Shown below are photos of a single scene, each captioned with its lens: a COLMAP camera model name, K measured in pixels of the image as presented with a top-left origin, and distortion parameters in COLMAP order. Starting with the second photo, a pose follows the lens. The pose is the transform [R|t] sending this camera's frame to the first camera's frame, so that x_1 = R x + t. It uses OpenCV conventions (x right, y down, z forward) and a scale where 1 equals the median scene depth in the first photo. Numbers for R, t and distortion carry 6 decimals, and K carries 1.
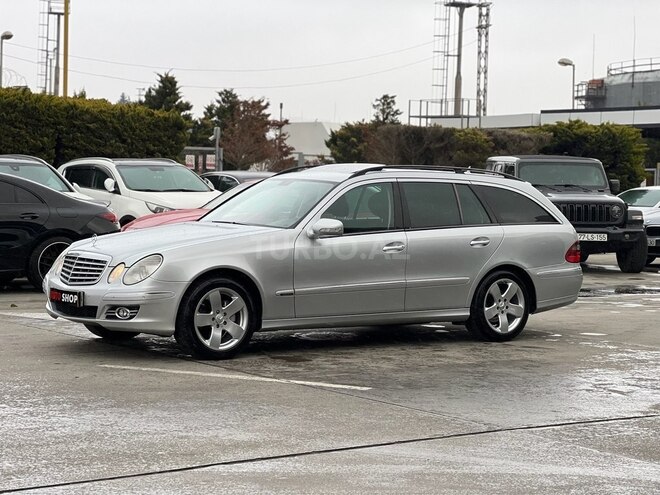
lens RADIAL K [[1442.0, 0, 330.0], [0, 1442.0, 247.5], [0, 0, 1]] dist [-0.020999, 2.456648]
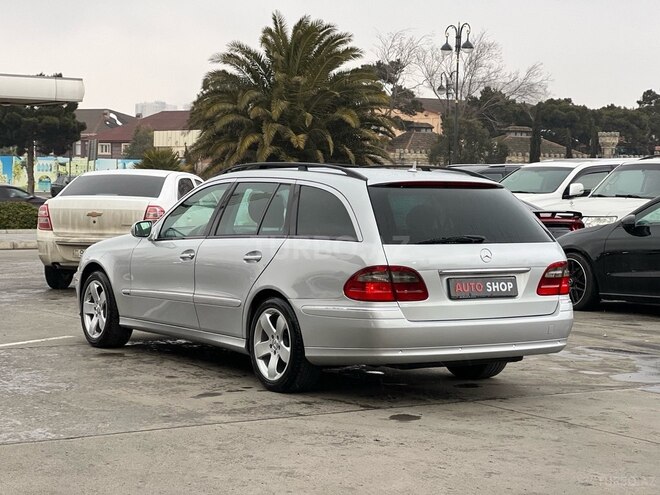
lens RADIAL K [[1442.0, 0, 330.0], [0, 1442.0, 247.5], [0, 0, 1]] dist [-0.020999, 2.456648]
pose [[-0.050143, 0.022964, -0.998478, 0.885195], [-0.062451, 0.997707, 0.026083, -0.032007], [0.996788, 0.063664, -0.048594, 1.080586]]
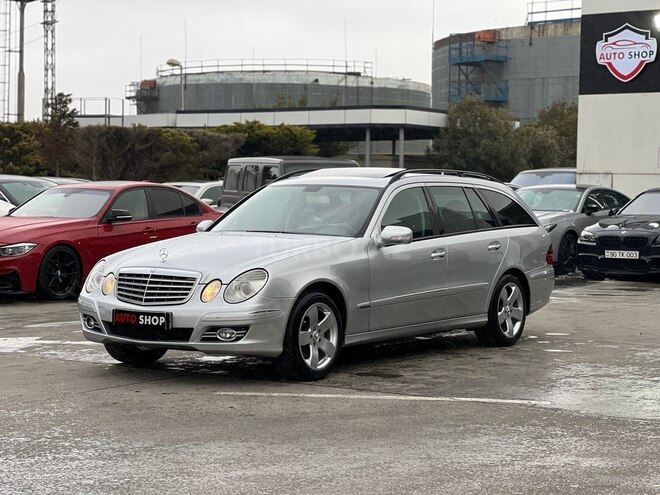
lens RADIAL K [[1442.0, 0, 330.0], [0, 1442.0, 247.5], [0, 0, 1]] dist [-0.020999, 2.456648]
pose [[0.942094, -0.024437, 0.334457, -0.332602], [0.024298, 0.999694, 0.004601, -0.010298], [-0.334468, 0.003792, 0.942400, 0.107354]]
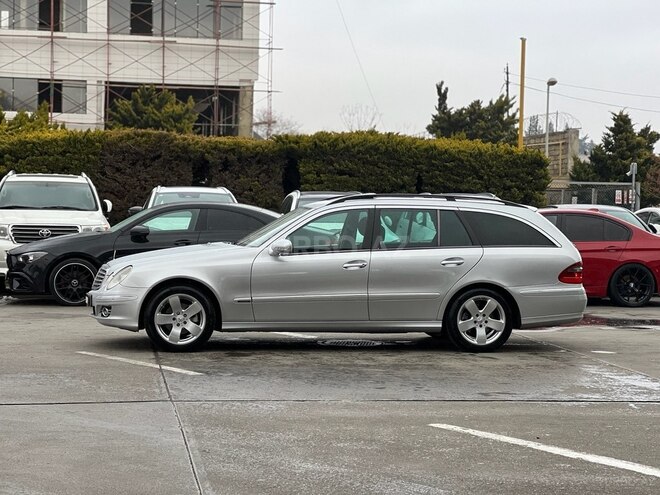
lens RADIAL K [[1442.0, 0, 330.0], [0, 1442.0, 247.5], [0, 0, 1]] dist [-0.020999, 2.456648]
pose [[0.885739, 0.005782, -0.464149, 0.537871], [-0.018665, 0.999557, -0.023165, 0.012752], [0.463809, 0.029182, 0.885454, -0.031284]]
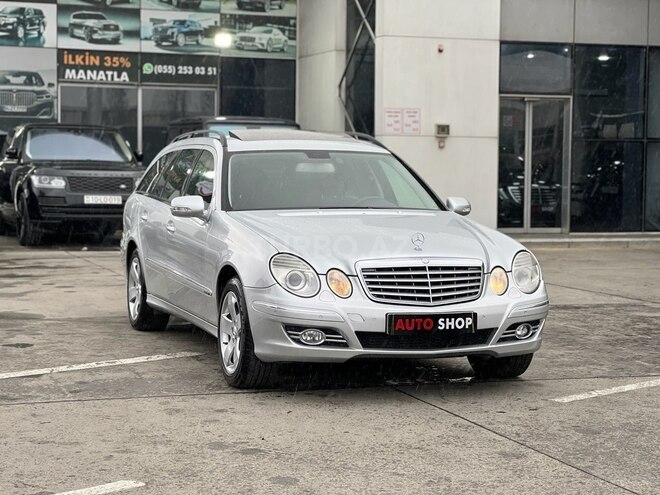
lens RADIAL K [[1442.0, 0, 330.0], [0, 1442.0, 247.5], [0, 0, 1]] dist [-0.020999, 2.456648]
pose [[0.284769, -0.077512, 0.955457, -0.777006], [0.040534, 0.996808, 0.068786, -0.047725], [-0.957739, 0.019141, 0.287002, 0.760718]]
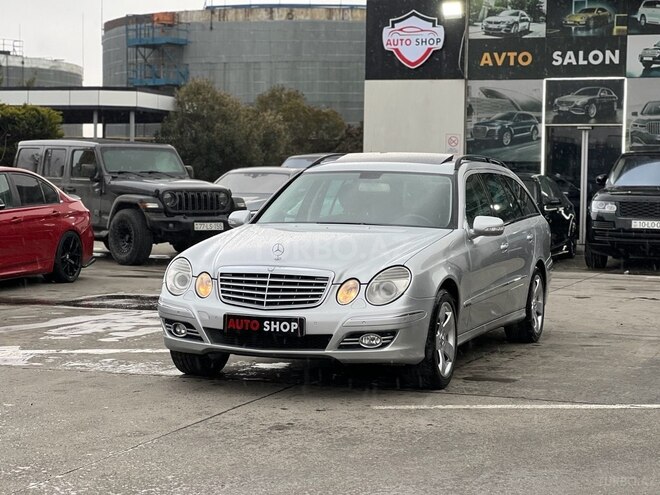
lens RADIAL K [[1442.0, 0, 330.0], [0, 1442.0, 247.5], [0, 0, 1]] dist [-0.020999, 2.456648]
pose [[0.823079, -0.037629, 0.566679, -0.532077], [0.030363, 0.999291, 0.022255, -0.021622], [-0.567115, -0.001111, 0.823638, 0.305398]]
